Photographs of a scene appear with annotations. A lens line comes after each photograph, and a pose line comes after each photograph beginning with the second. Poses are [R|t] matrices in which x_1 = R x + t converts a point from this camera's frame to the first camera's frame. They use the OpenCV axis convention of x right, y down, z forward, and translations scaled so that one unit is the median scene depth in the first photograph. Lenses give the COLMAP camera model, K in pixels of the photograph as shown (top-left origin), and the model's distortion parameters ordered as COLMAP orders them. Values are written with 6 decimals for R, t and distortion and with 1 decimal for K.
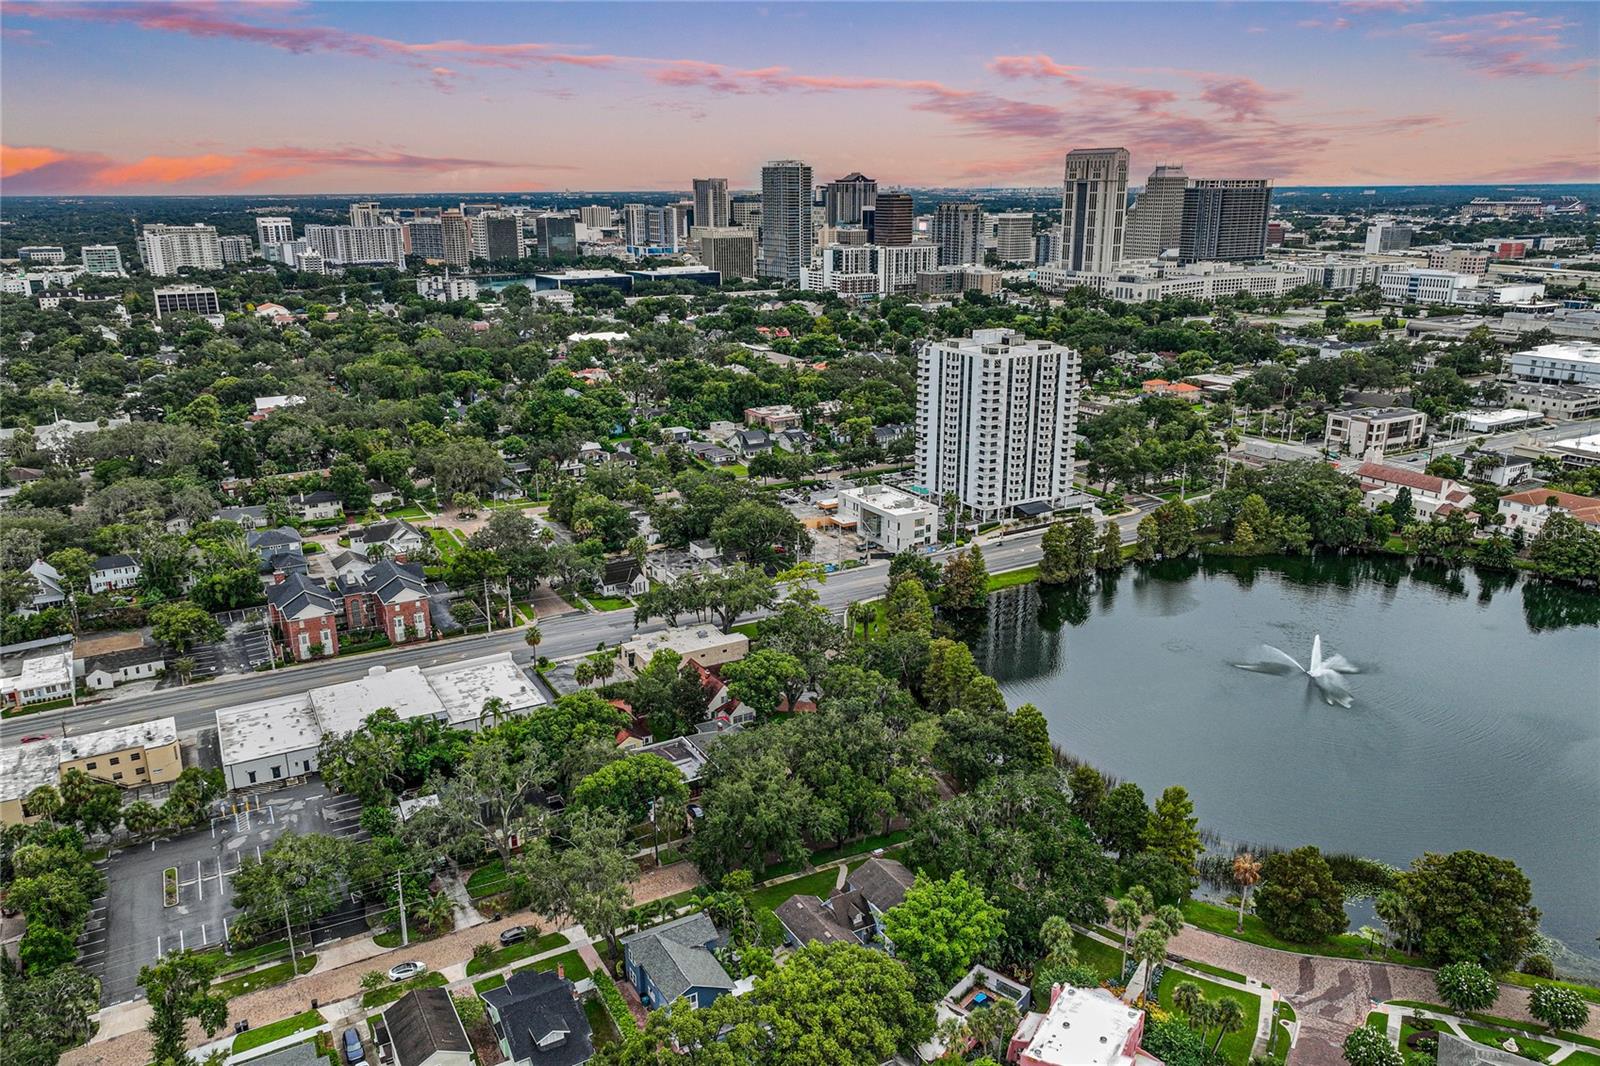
lens RADIAL K [[1149.7, 0, 795.9], [0, 1149.7, 573.3], [0, 0, 1]] dist [0.004809, 0.004877]
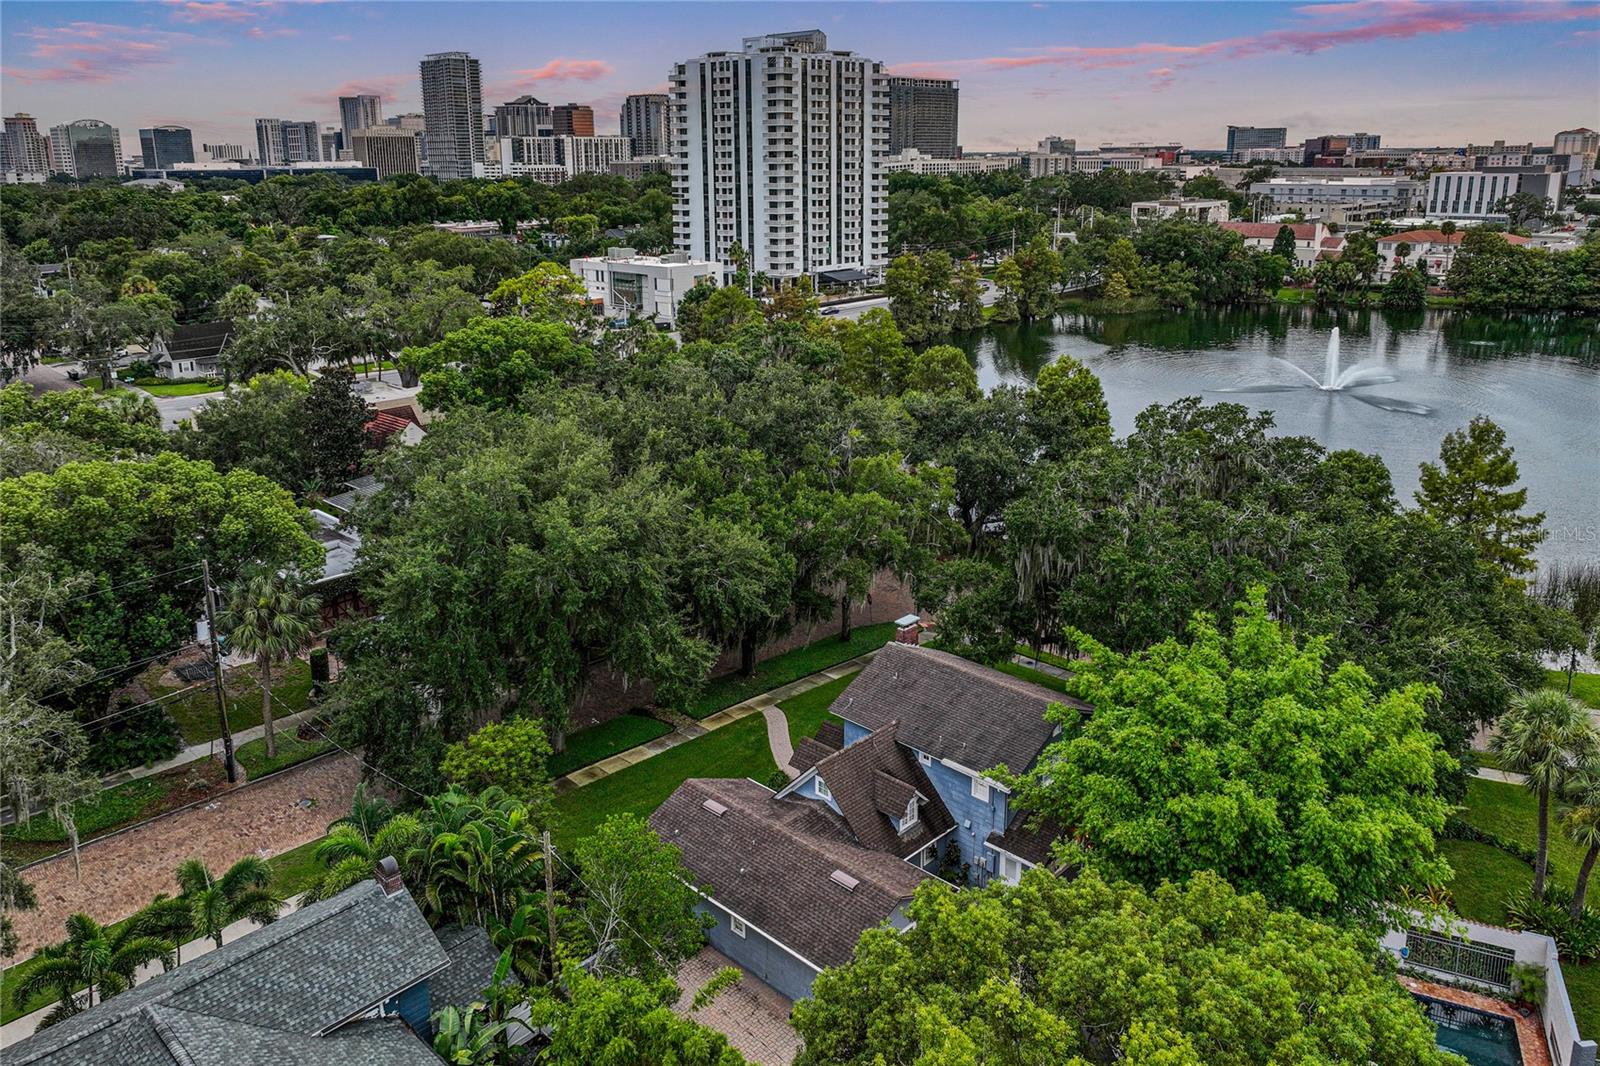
lens RADIAL K [[1158.1, 0, 820.5], [0, 1158.1, 427.6], [0, 0, 1]] dist [0.002923, 0.000545]
pose [[0.956430, -0.066776, 0.284222, -0.023580], [0.094349, 0.991952, -0.084441, 0.100817], [-0.276296, 0.107578, 0.955033, 0.318275]]
